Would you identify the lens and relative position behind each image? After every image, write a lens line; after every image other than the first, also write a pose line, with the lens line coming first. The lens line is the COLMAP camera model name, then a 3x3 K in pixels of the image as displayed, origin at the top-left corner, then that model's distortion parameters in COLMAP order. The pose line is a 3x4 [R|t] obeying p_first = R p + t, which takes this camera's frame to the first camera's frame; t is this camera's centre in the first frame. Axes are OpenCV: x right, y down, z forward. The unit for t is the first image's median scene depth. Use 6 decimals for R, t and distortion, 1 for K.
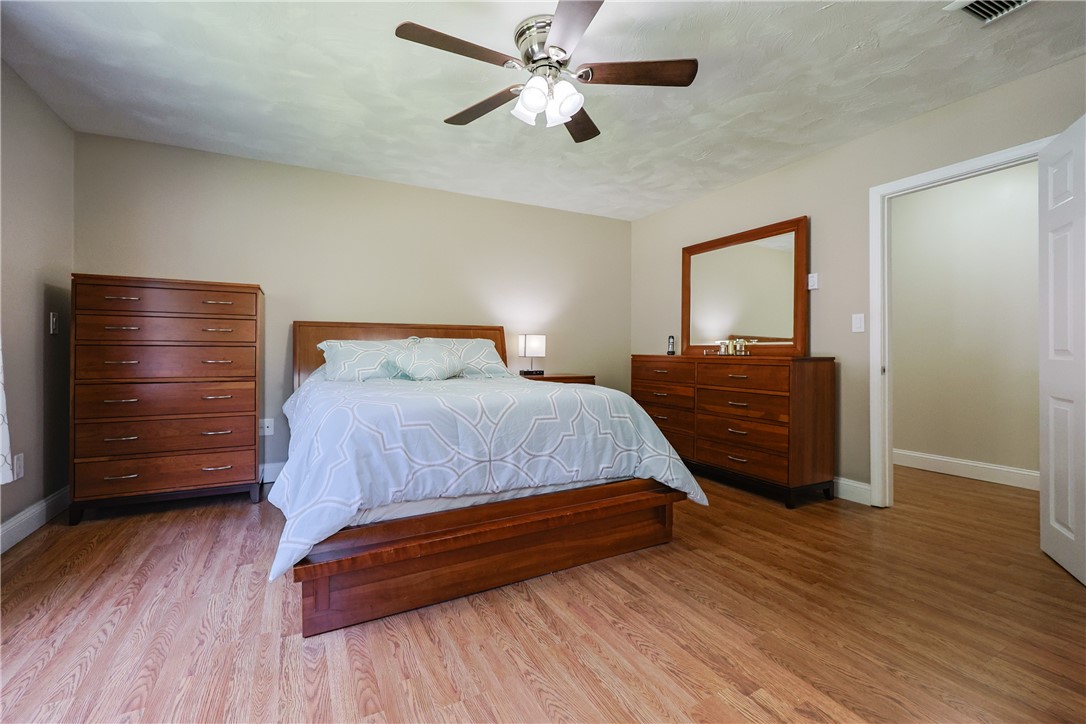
lens RADIAL K [[470.1, 0, 549.4], [0, 470.1, 353.4], [0, 0, 1]] dist [0.000733, 0.000123]
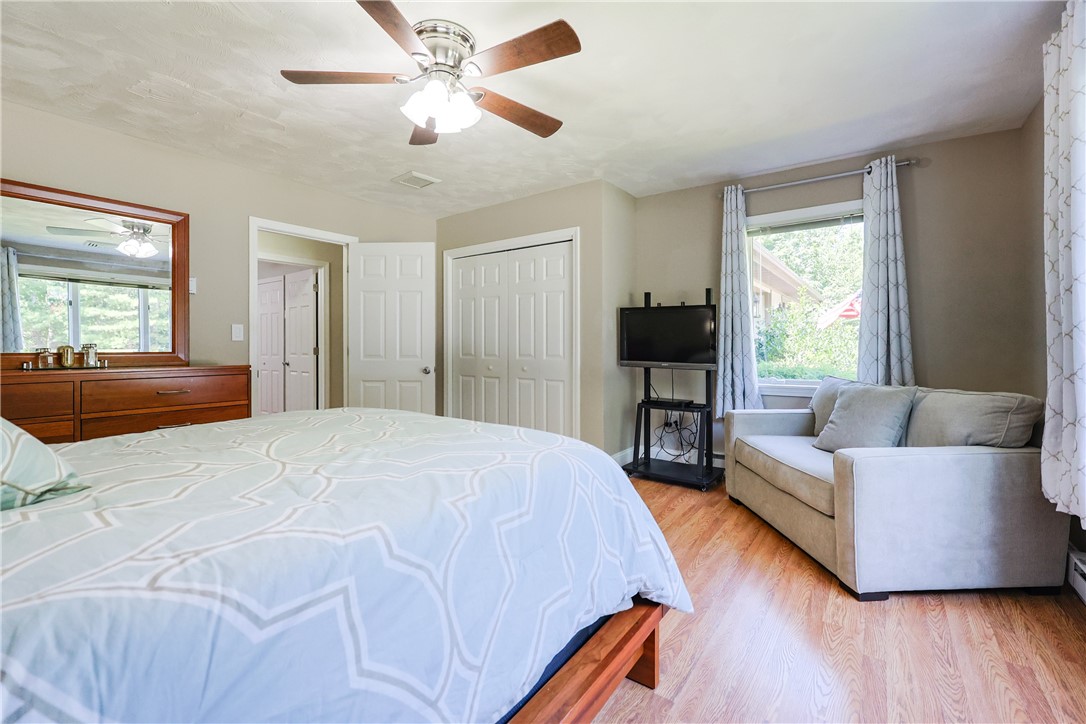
lens RADIAL K [[470.1, 0, 547.5], [0, 470.1, 352.0], [0, 0, 1]] dist [0.000733, 0.000123]
pose [[-0.439464, -0.004934, 0.898246, -1.212592], [0.013814, 0.999830, 0.012251, -0.041860], [-0.898154, 0.017792, -0.439321, 1.544612]]
